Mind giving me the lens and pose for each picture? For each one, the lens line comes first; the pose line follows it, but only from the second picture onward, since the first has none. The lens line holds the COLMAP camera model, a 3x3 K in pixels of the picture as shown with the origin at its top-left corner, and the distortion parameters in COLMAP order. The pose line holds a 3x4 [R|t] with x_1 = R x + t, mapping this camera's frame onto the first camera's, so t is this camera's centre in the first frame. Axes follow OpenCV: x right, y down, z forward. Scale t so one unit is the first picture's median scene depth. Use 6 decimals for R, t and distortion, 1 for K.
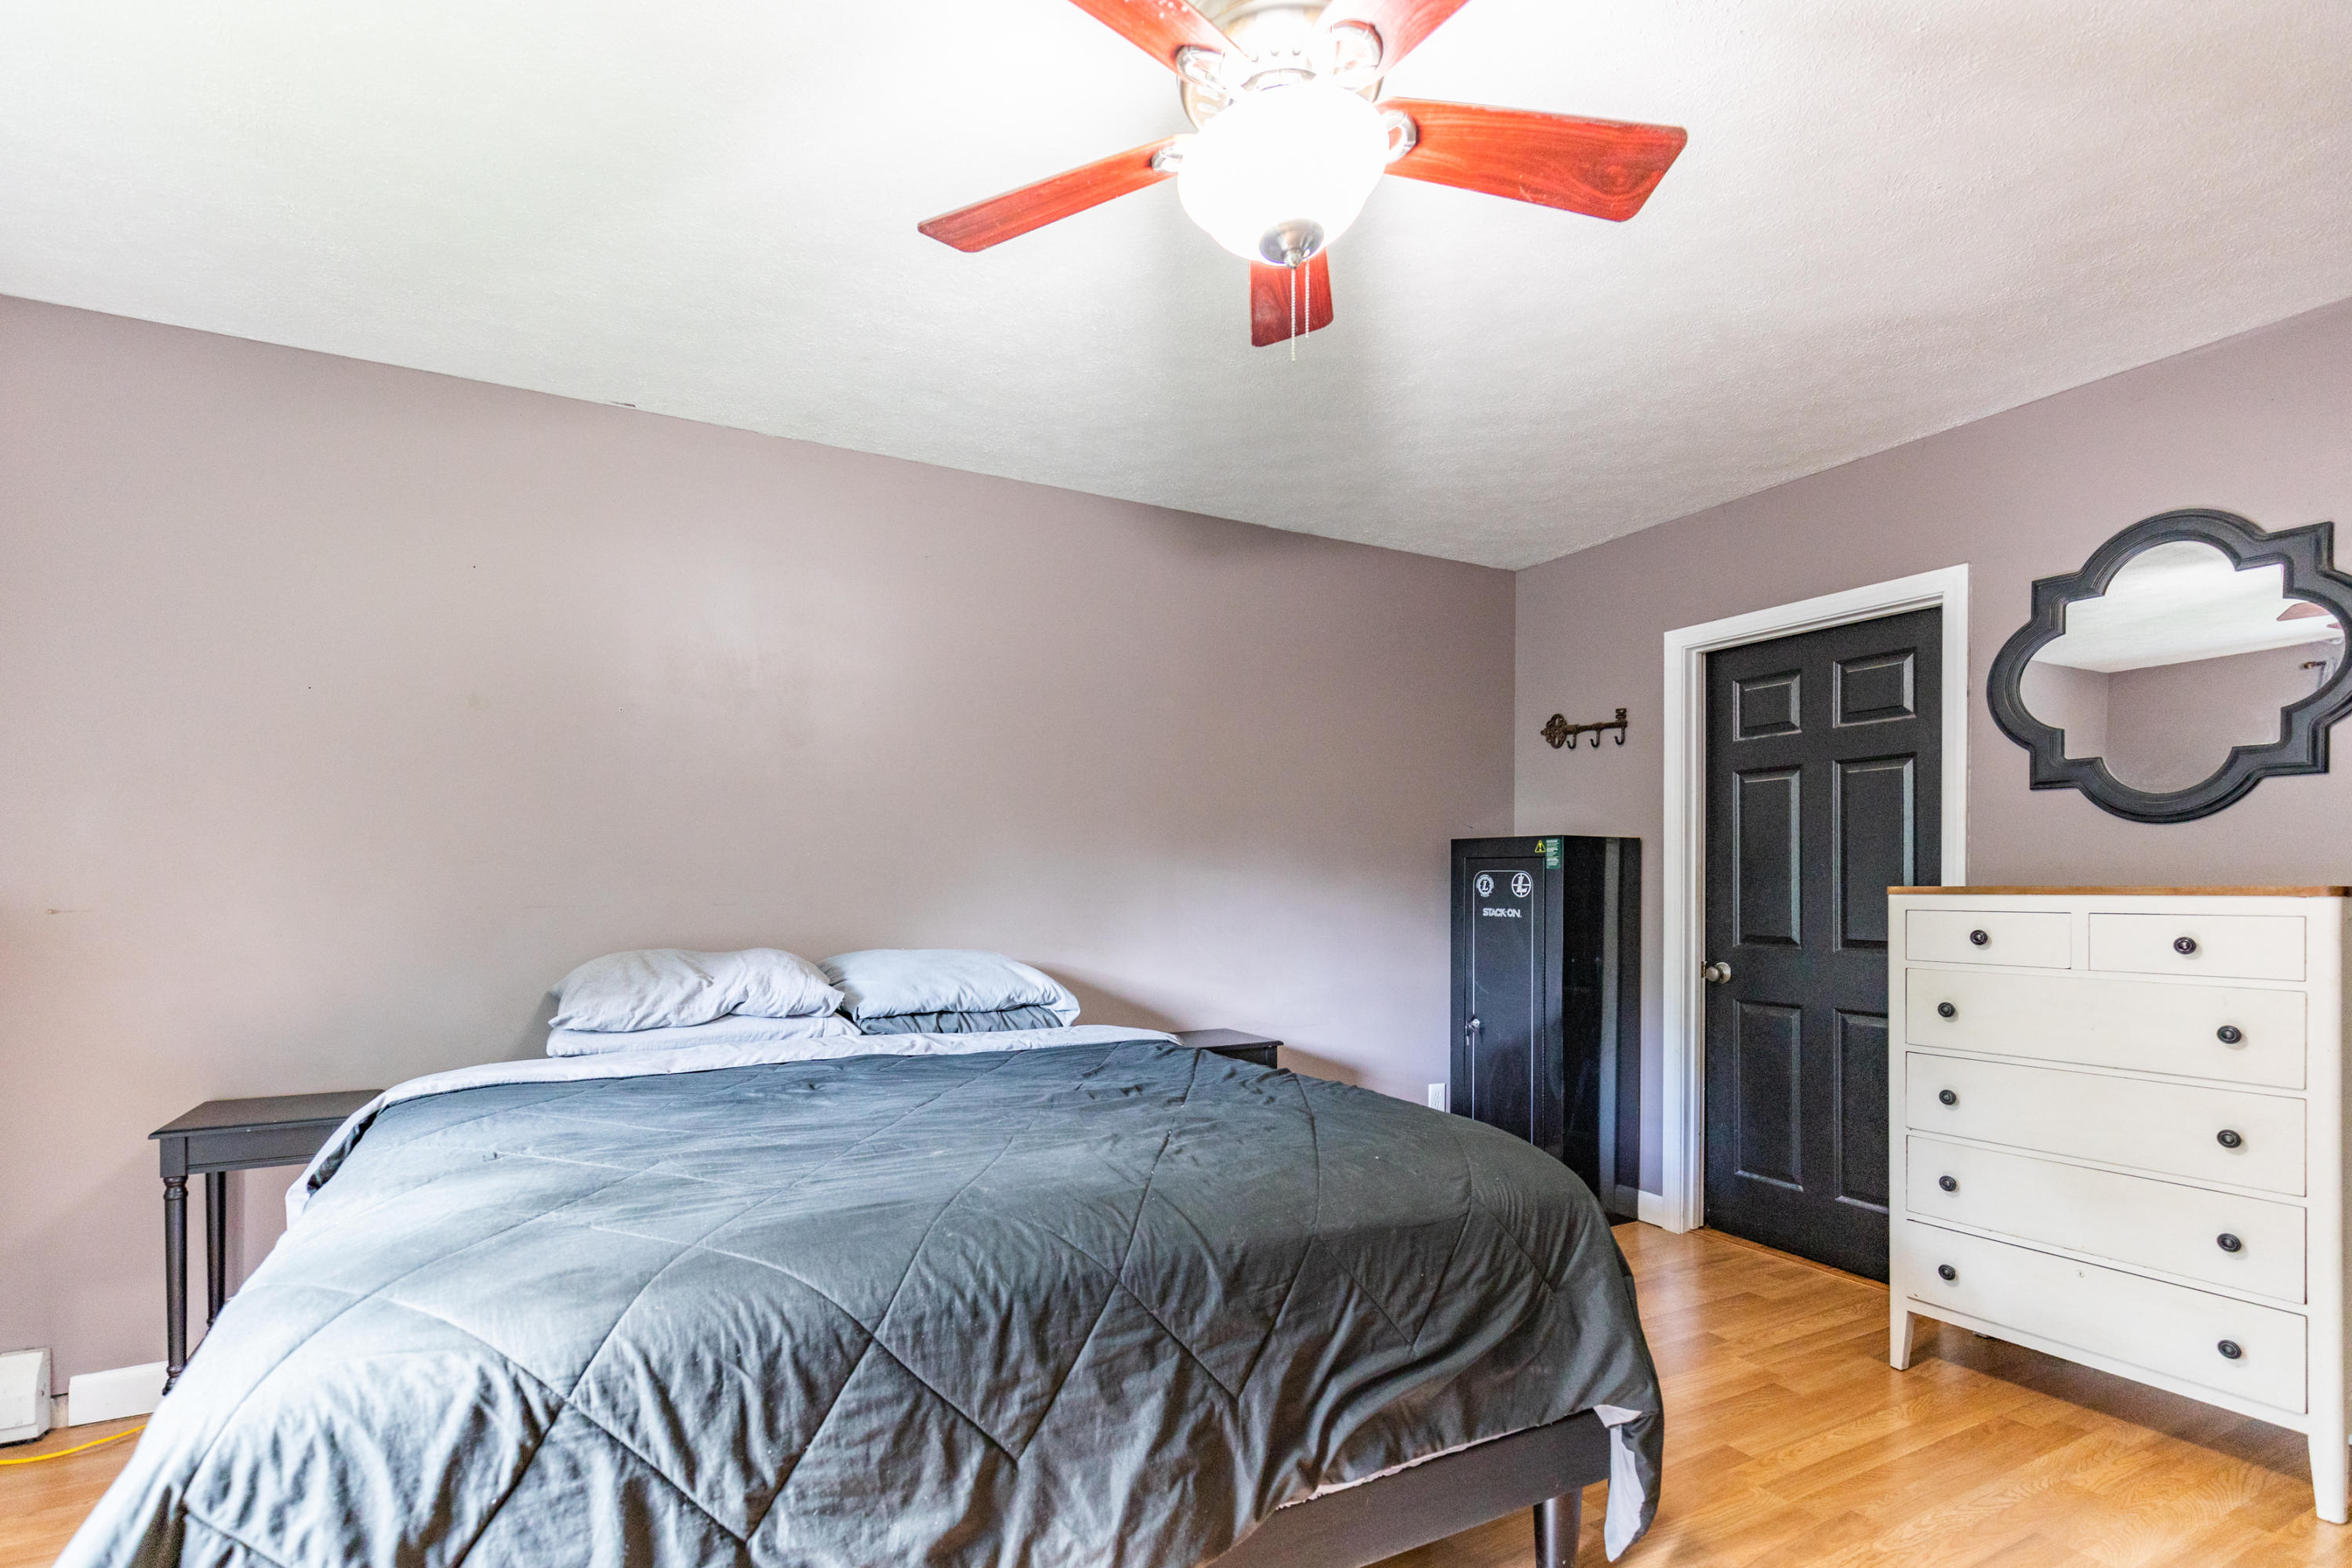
lens RADIAL K [[1085.8, 0, 1158.7], [0, 1085.8, 864.1], [0, 0, 1]] dist [0.005909, 0.000370]
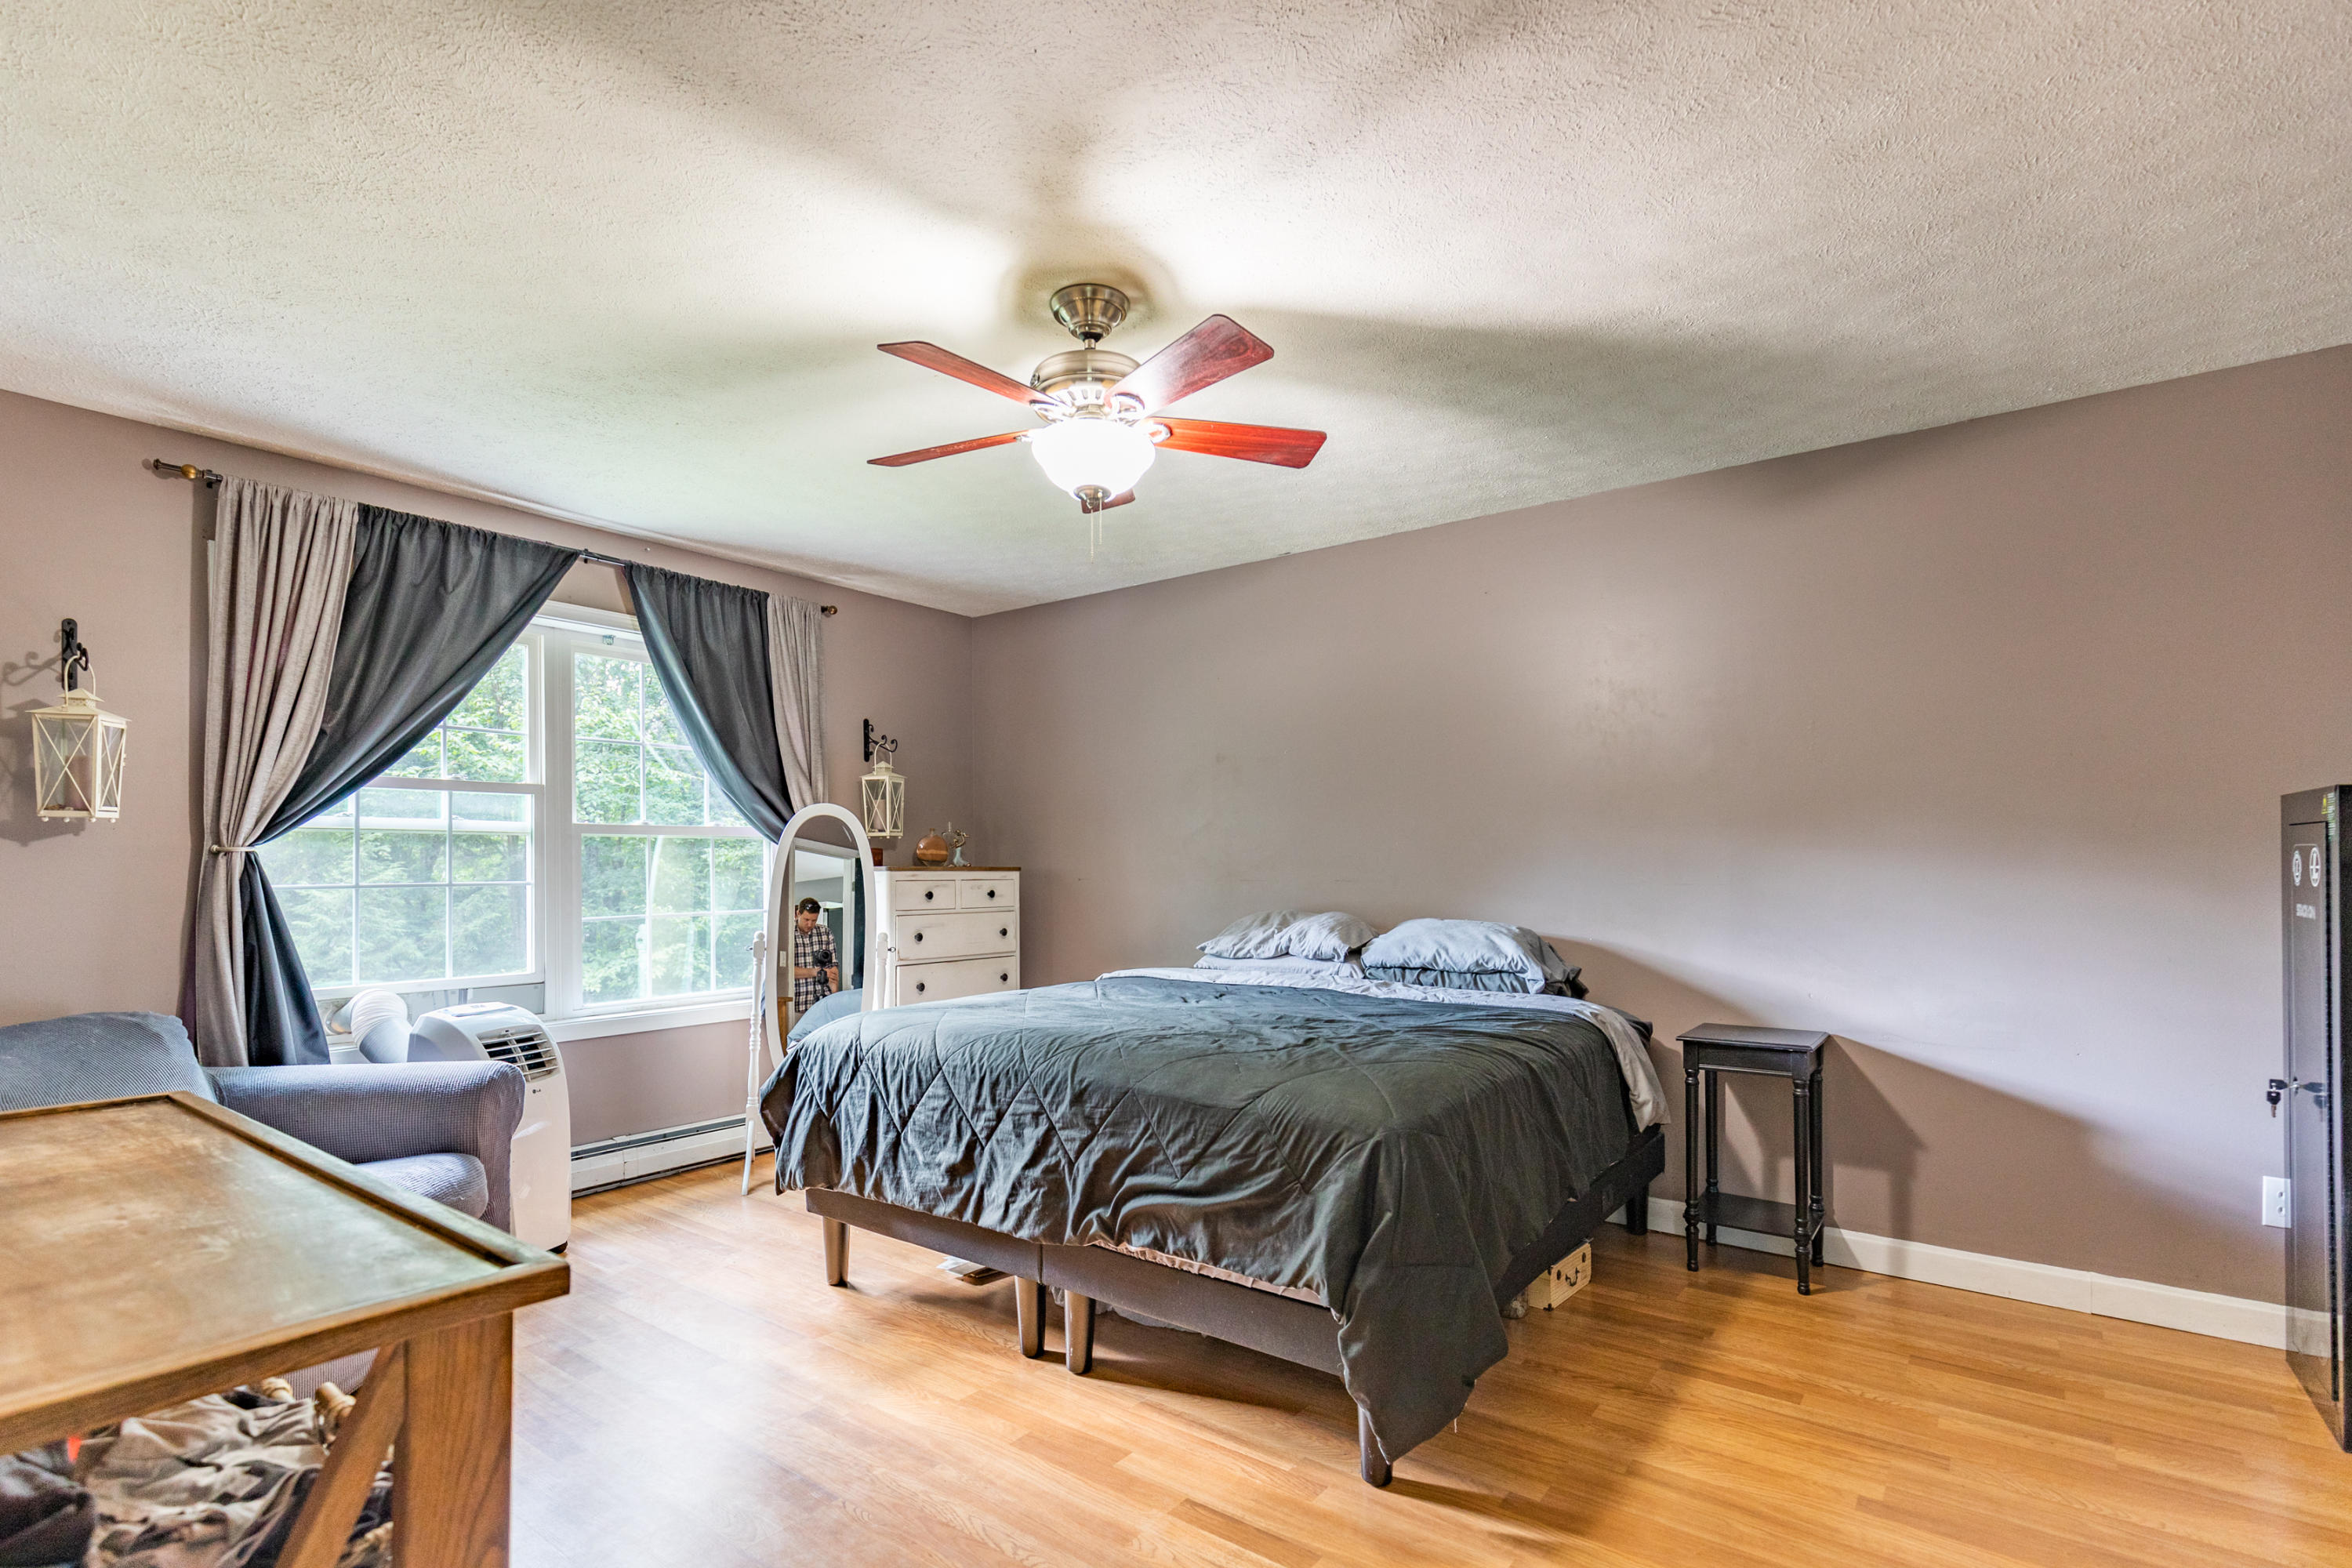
lens RADIAL K [[1104.0, 0, 1170.7], [0, 1104.0, 855.8], [0, 0, 1]] dist [0.001857, 0.004019]
pose [[0.435509, -0.010235, -0.900126, 1.716060], [0.017096, 0.999849, -0.003097, 0.010220], [0.900022, -0.014039, 0.435618, 0.376936]]
